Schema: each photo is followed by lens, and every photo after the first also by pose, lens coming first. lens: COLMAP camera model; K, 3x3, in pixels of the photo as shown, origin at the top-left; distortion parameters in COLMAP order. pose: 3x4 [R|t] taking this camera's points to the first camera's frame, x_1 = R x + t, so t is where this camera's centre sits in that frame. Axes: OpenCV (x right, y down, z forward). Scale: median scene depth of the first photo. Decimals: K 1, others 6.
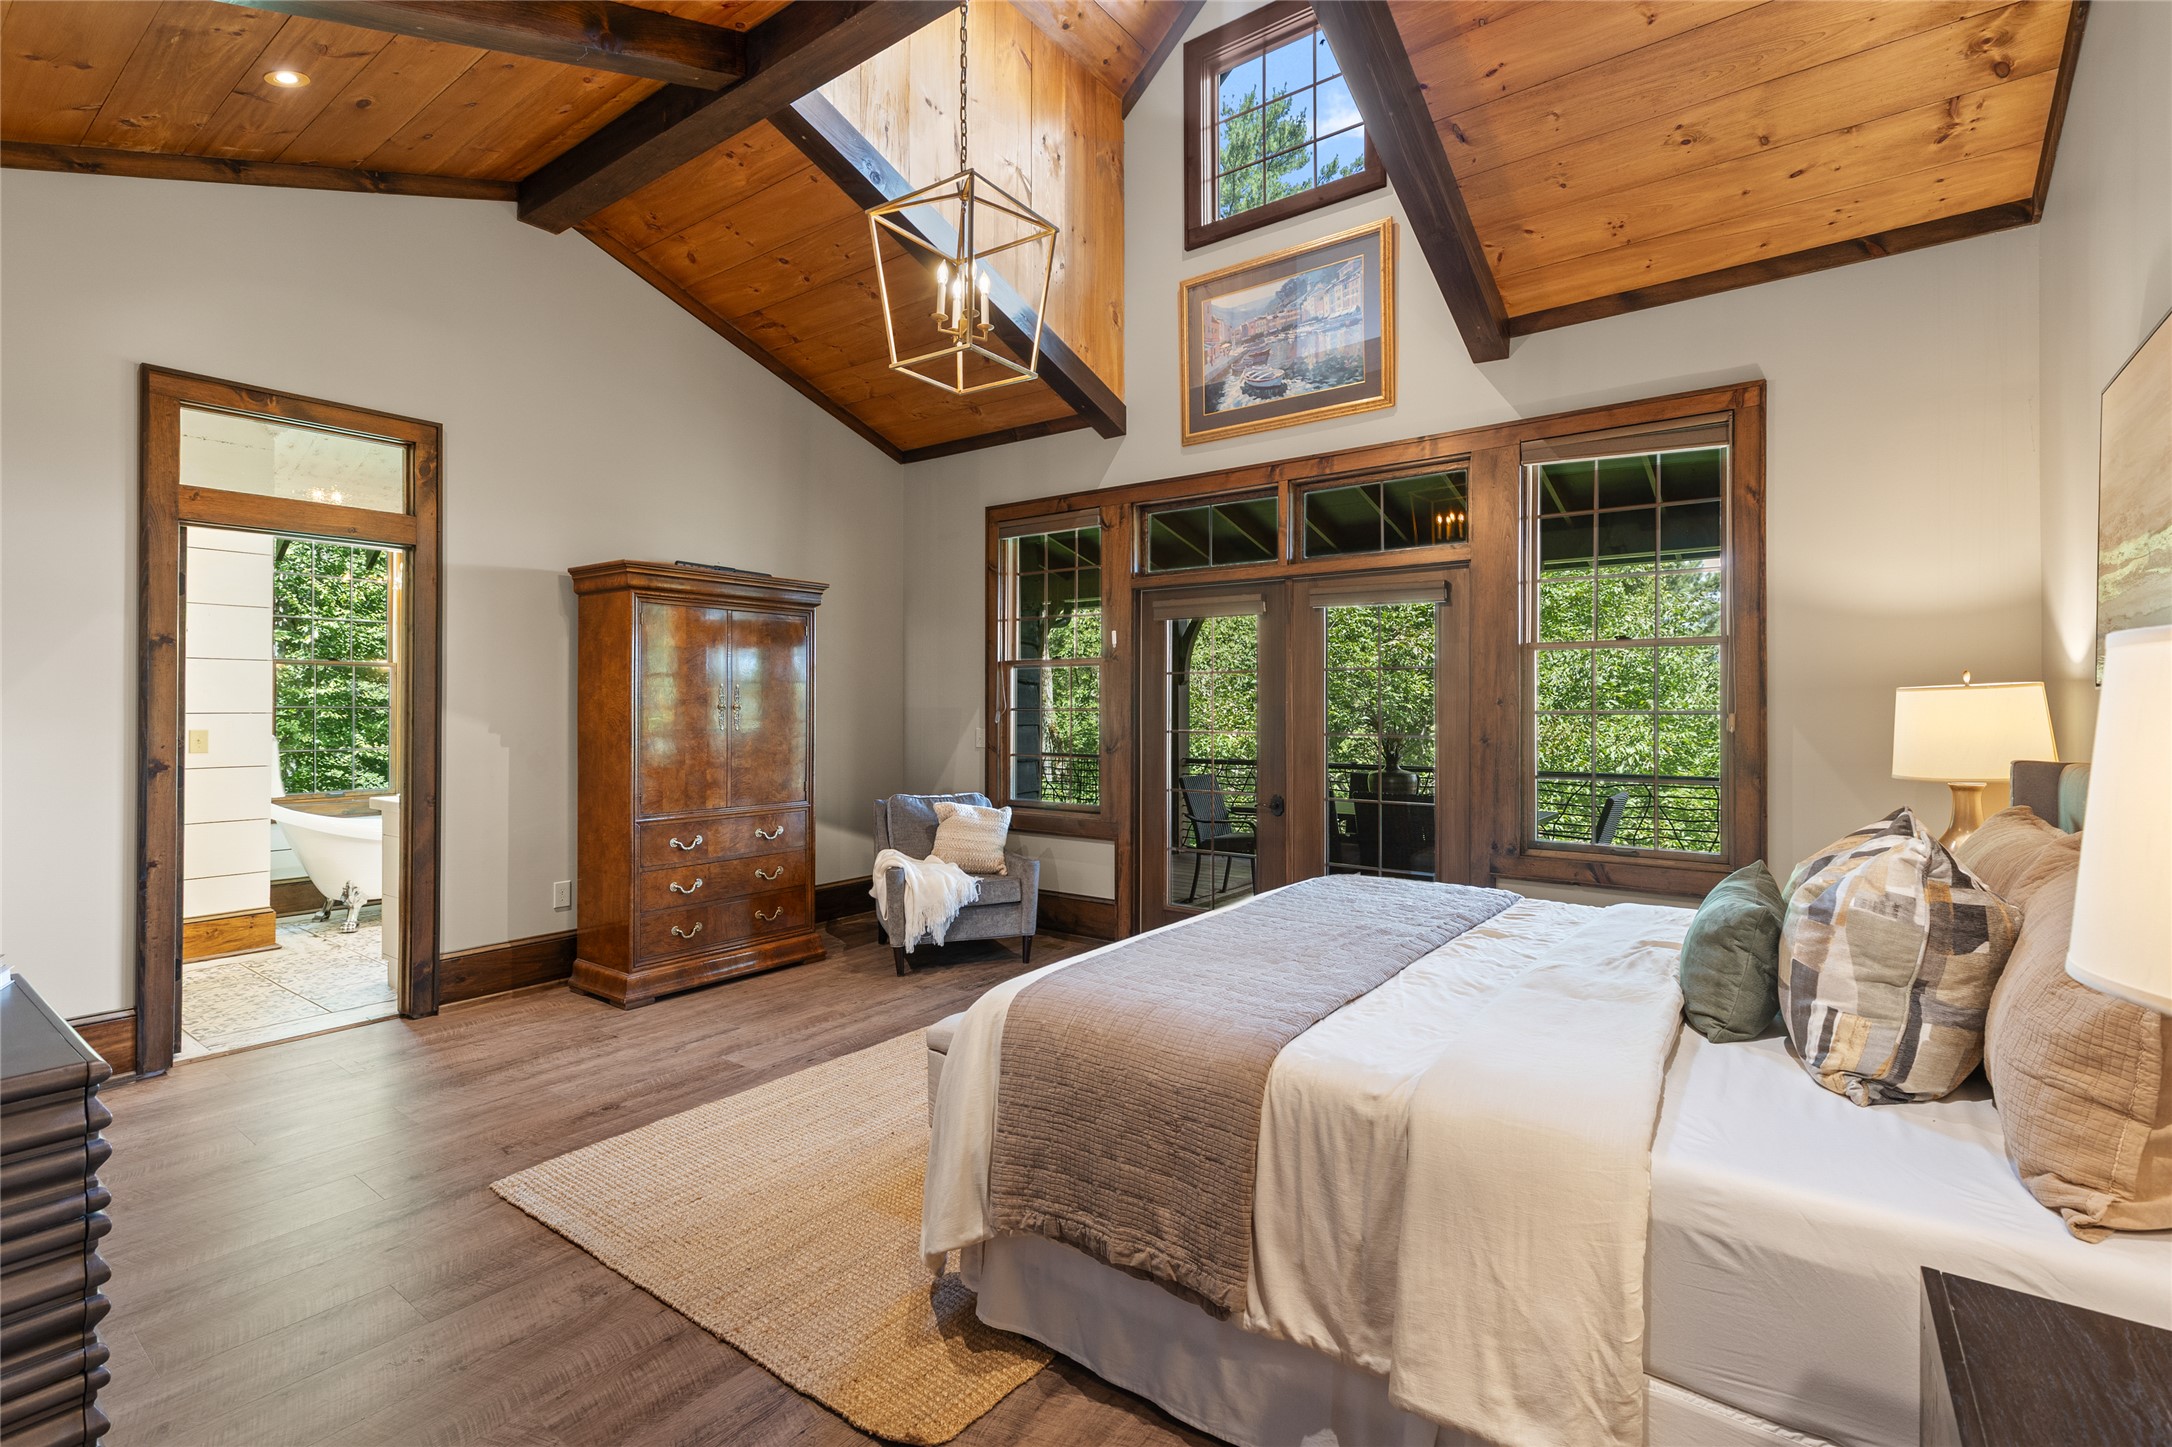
lens RADIAL K [[971.5, 0, 1075.2], [0, 971.5, 719.8], [0, 0, 1]] dist [0.001416, -0.000072]
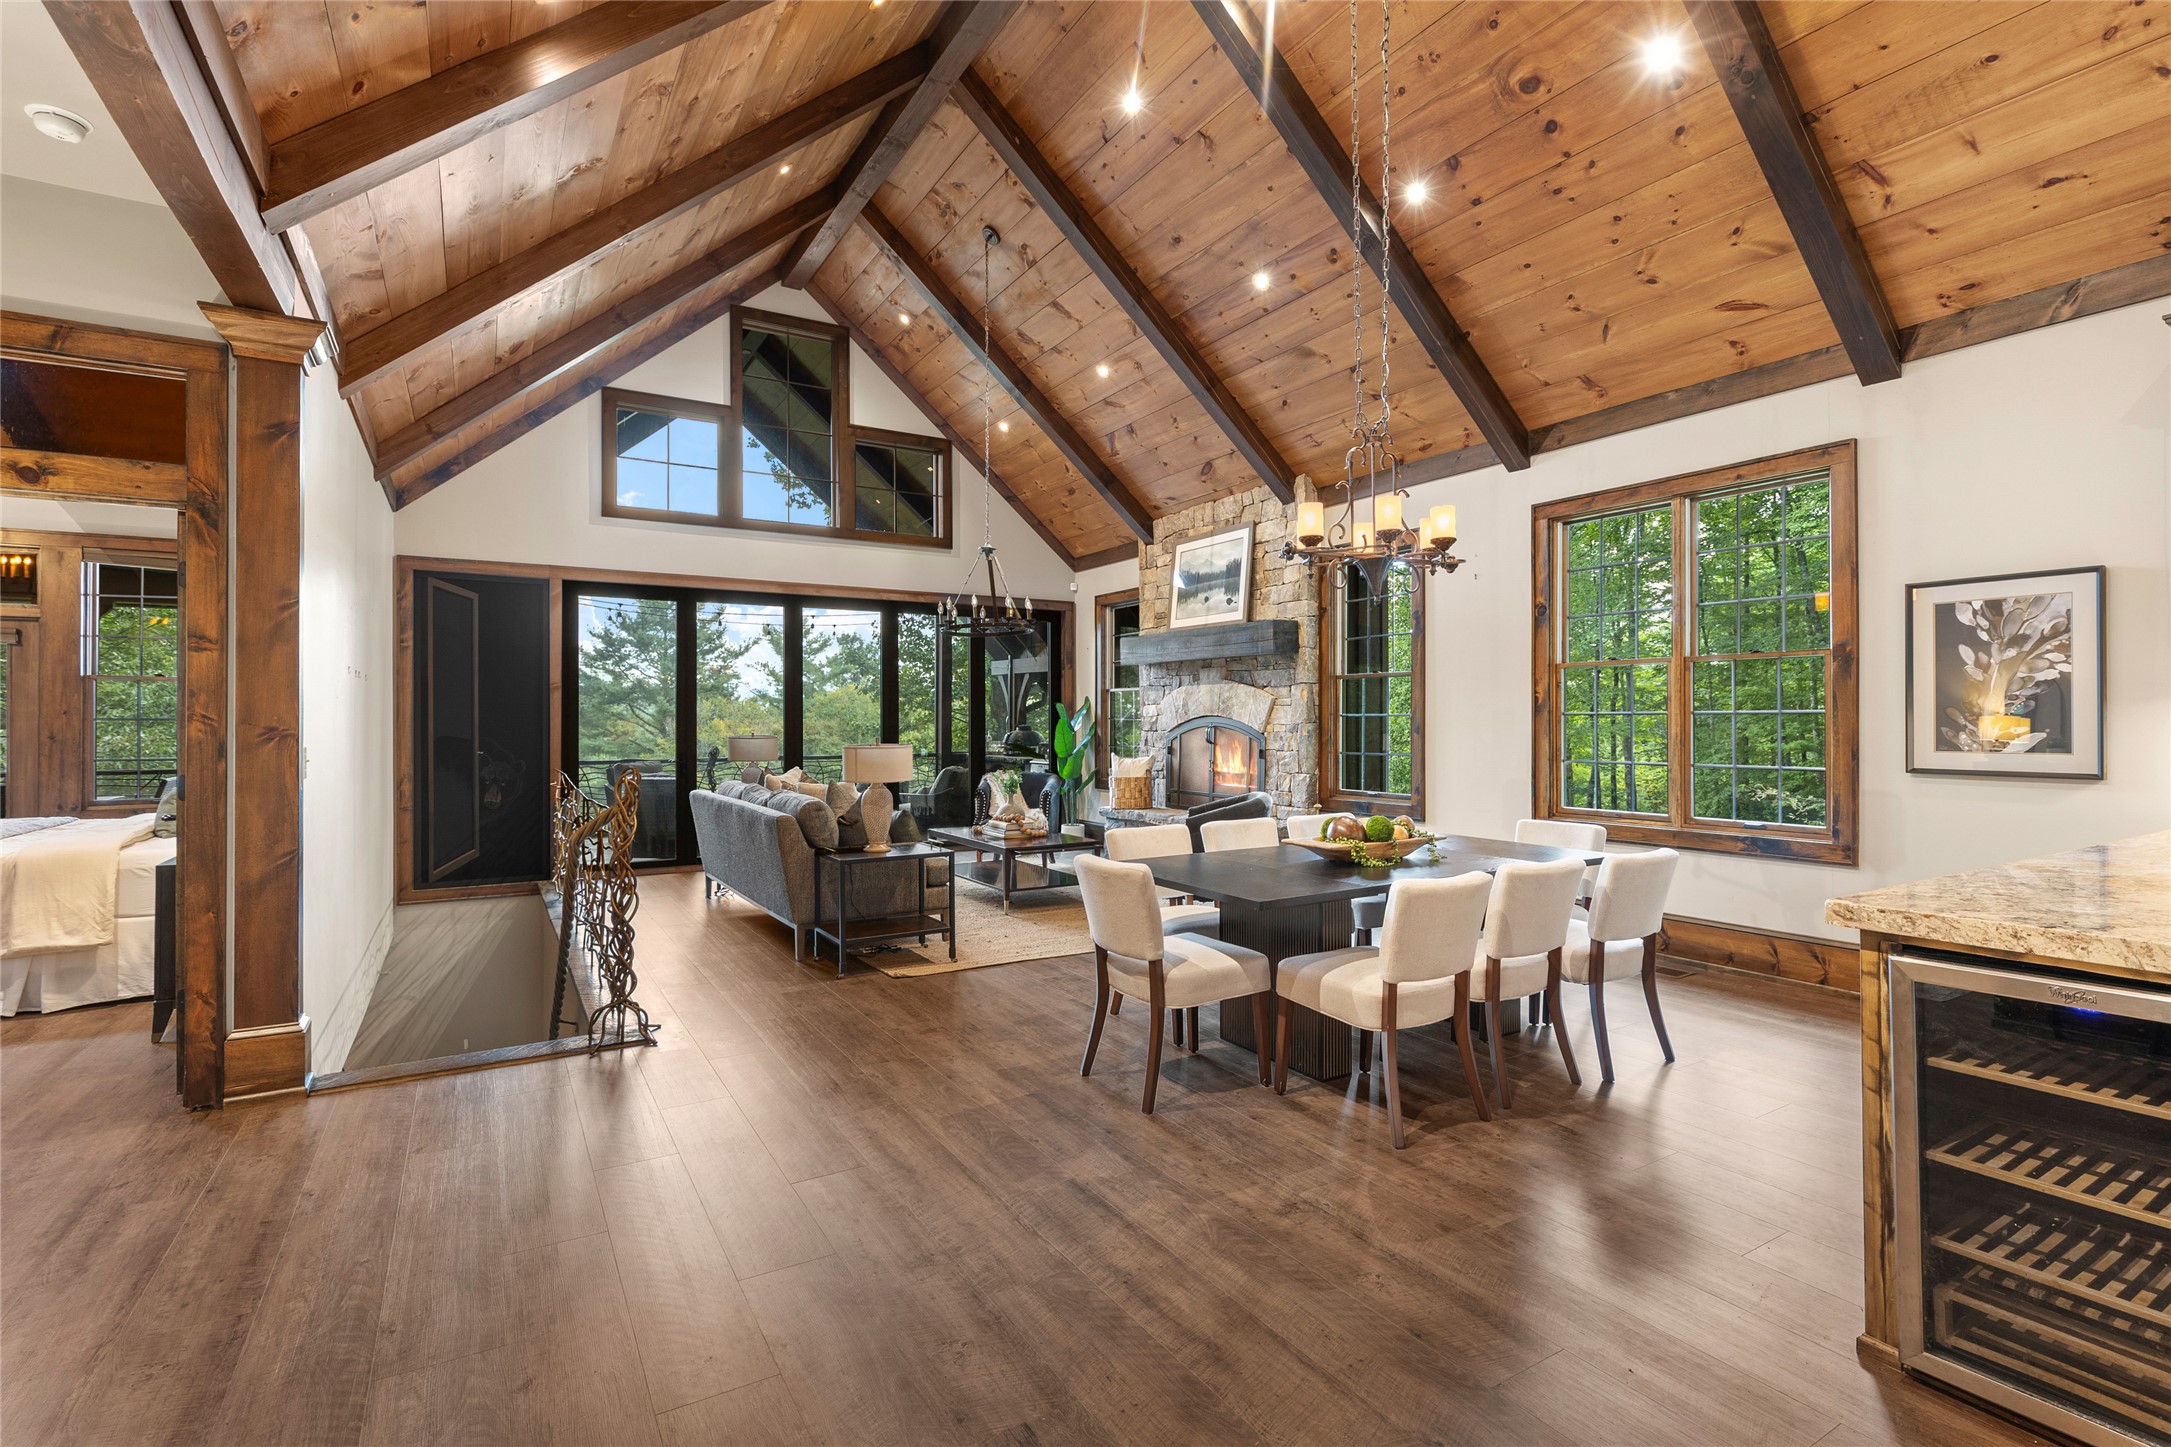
lens RADIAL K [[1003.5, 0, 1108.4], [0, 1003.5, 712.5], [0, 0, 1]] dist [-0.008428, 0.001112]
pose [[0.350070, 0.008595, 0.936684, -0.369598], [0.014356, 0.999791, -0.014539, 0.022541], [-0.936614, 0.018537, 0.349873, -0.879859]]
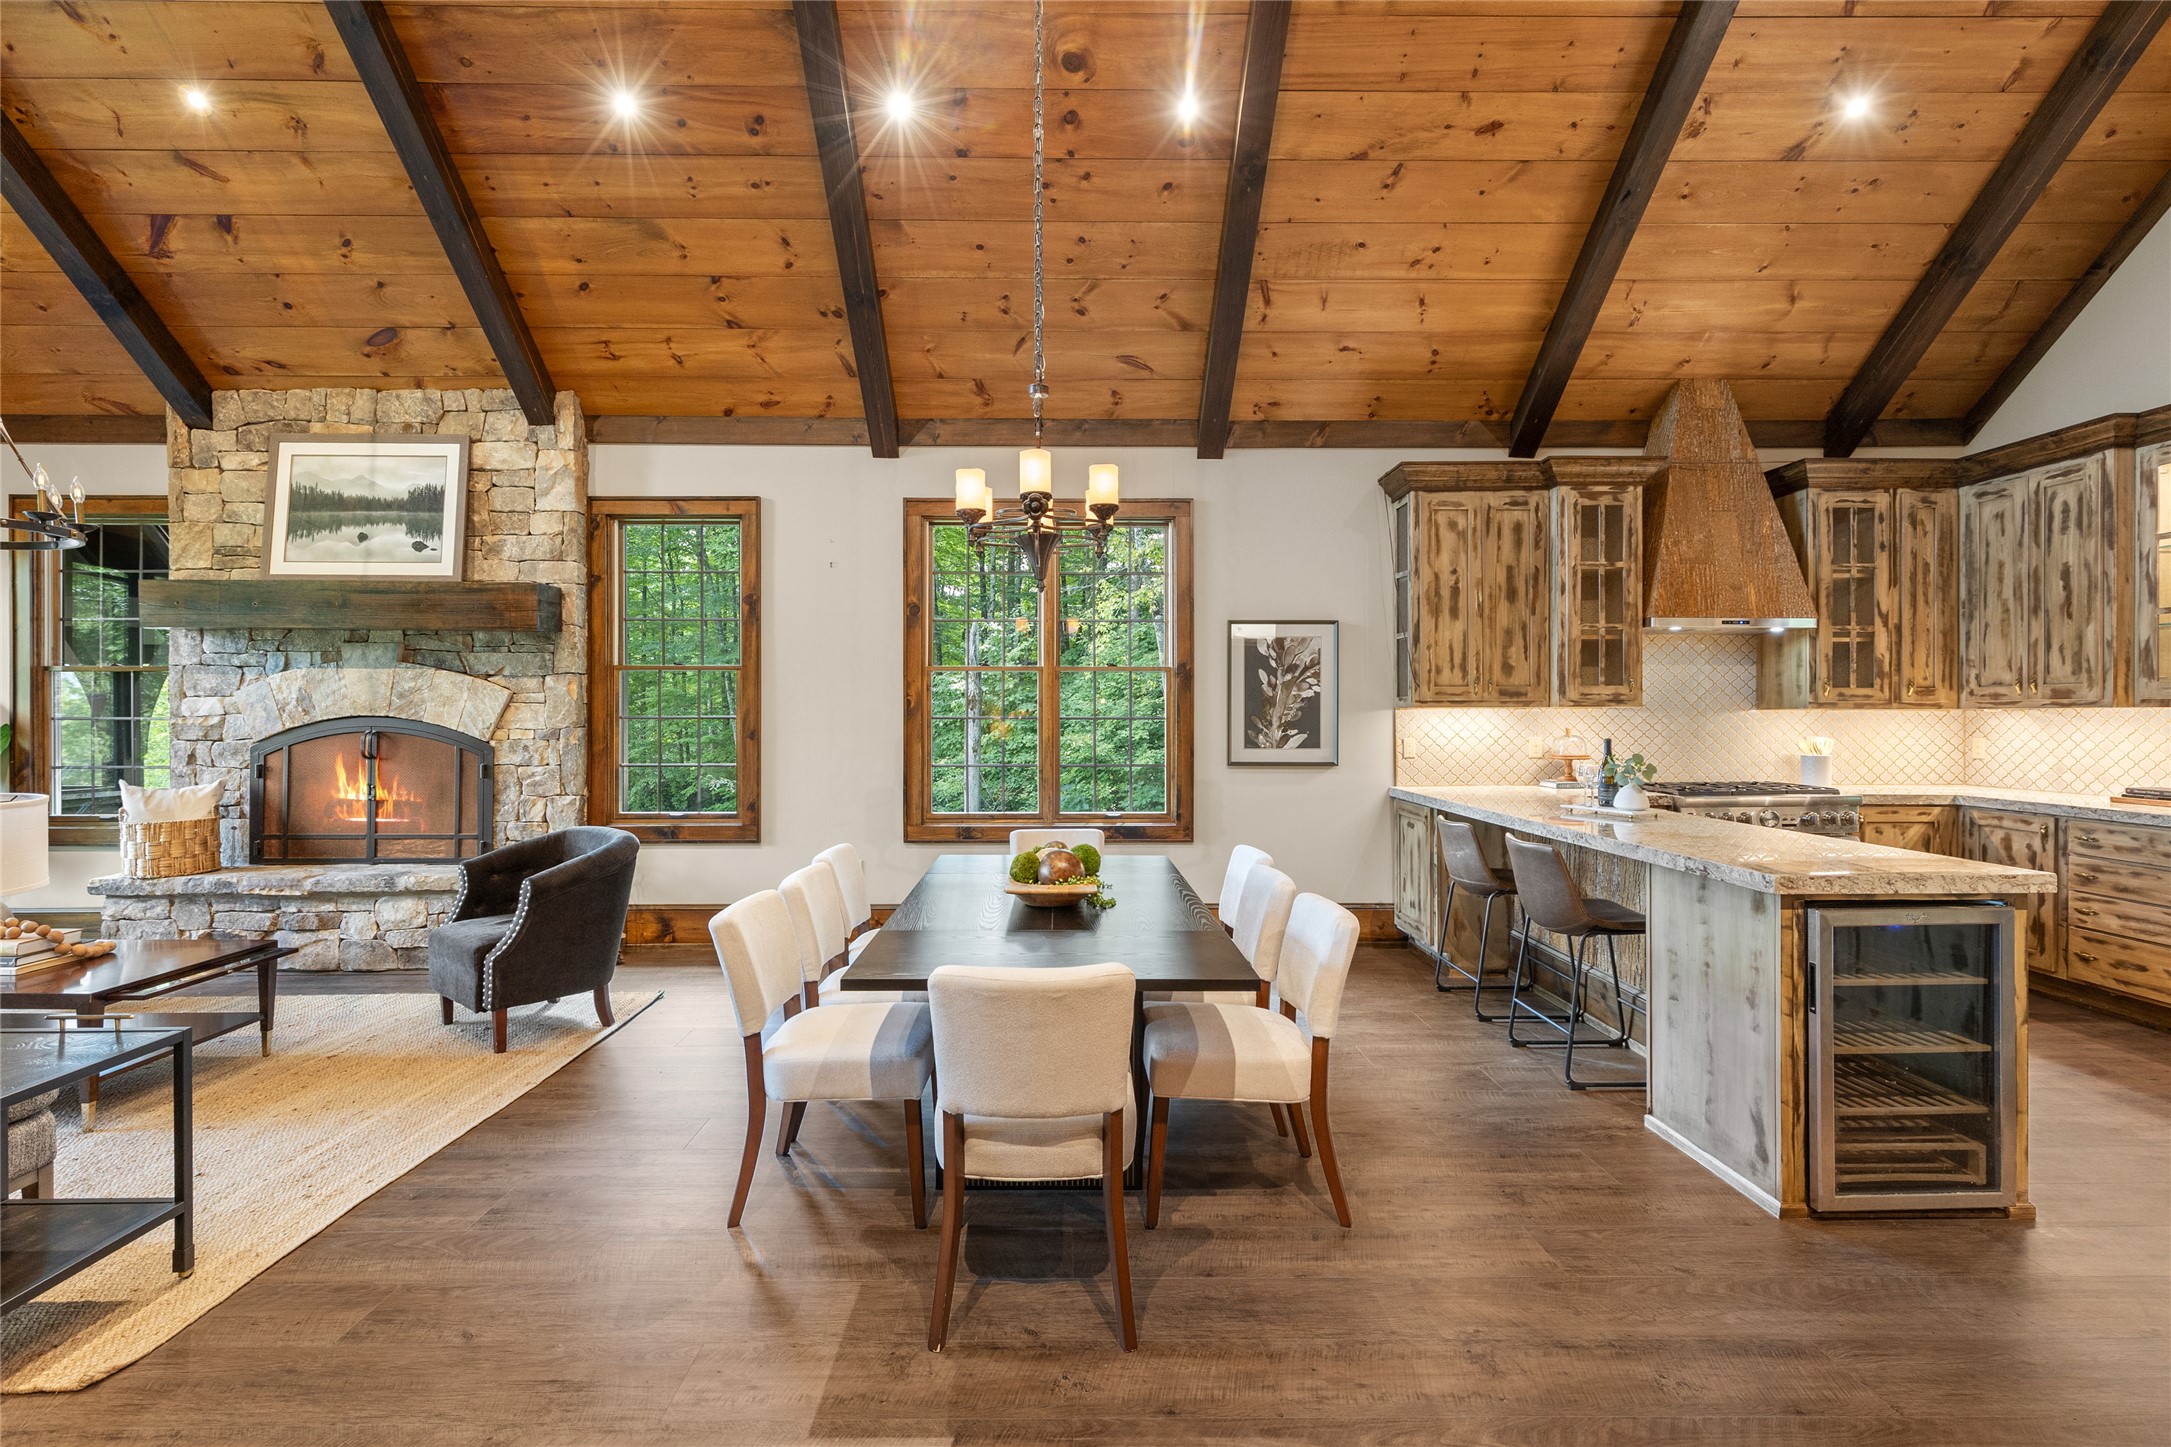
lens RADIAL K [[971.0, 0, 1071.5], [0, 971.0, 721.5], [0, 0, 1]] dist [0.001416, -0.000072]
pose [[-0.616542, -0.005765, 0.787301, -0.062414], [0.009394, 0.999848, 0.014678, 0.004514], [-0.787266, 0.016445, -0.616394, -0.408713]]
